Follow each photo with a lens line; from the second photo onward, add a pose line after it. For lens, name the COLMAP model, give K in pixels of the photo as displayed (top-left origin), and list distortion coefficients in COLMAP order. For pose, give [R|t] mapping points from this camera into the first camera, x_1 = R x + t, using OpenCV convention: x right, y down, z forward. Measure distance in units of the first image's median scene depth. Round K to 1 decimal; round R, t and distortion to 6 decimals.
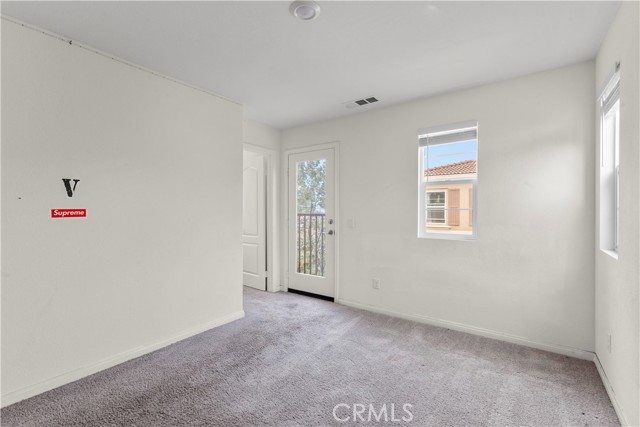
lens RADIAL K [[286.9, 0, 320.0], [0, 286.9, 213.5], [0, 0, 1]] dist [0.000432, -0.000532]
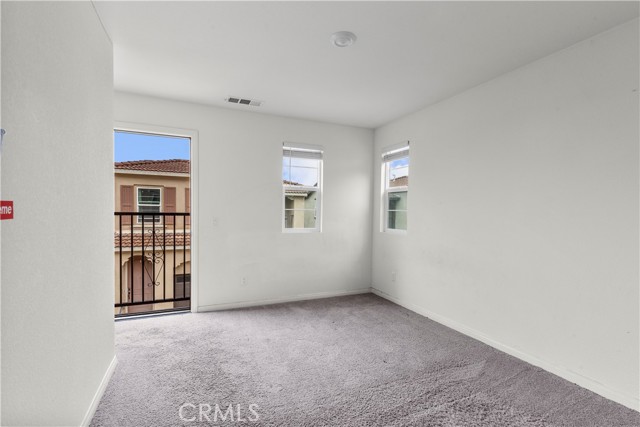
lens RADIAL K [[297.9, 0, 315.5], [0, 297.9, 228.5], [0, 0, 1]] dist [0.005564, 0.000421]
pose [[0.497753, -0.041262, 0.866337, -0.744244], [-0.005926, 0.998683, 0.050970, -0.000607], [-0.867299, -0.030504, 0.496853, 0.296635]]
